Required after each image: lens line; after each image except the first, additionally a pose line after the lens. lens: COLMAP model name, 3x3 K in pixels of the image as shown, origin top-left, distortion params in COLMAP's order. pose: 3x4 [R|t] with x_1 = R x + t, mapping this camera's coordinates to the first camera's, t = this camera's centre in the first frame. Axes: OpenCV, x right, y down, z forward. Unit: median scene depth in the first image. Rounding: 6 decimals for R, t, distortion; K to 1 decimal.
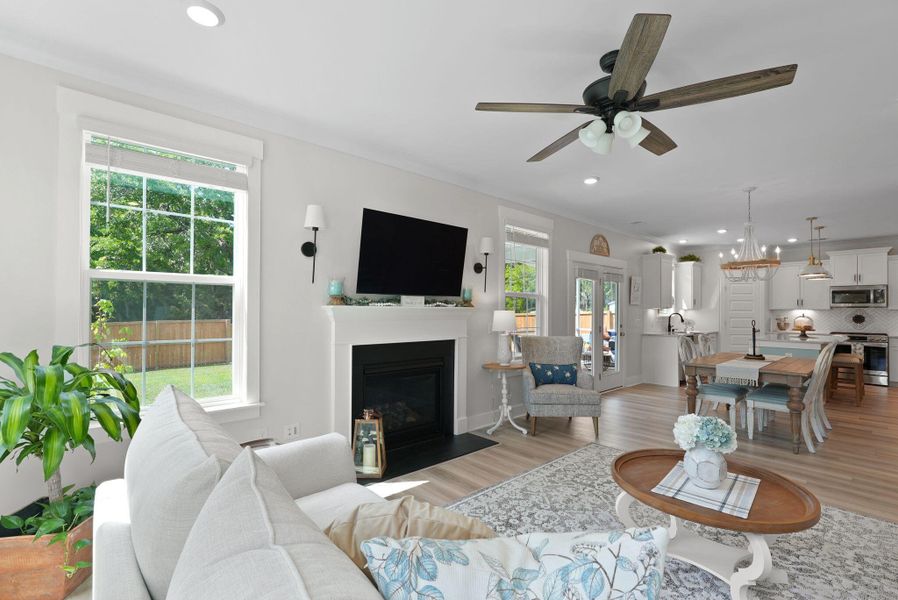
lens RADIAL K [[398.6, 0, 449.0], [0, 398.6, 305.7], [0, 0, 1]] dist [-0.010842, 0.007680]
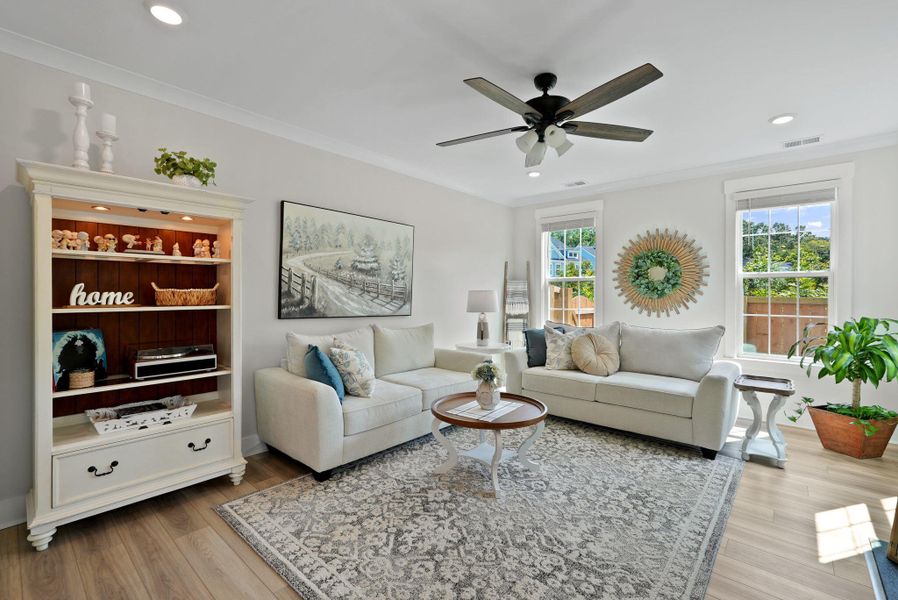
lens RADIAL K [[398.6, 0, 449.5], [0, 398.6, 296.1], [0, 0, 1]] dist [-0.010842, 0.007680]
pose [[-0.992378, -0.008873, -0.122914, 0.422970], [-0.008107, 0.999944, -0.006729, 0.016848], [0.122967, -0.005681, -0.992394, 1.076060]]
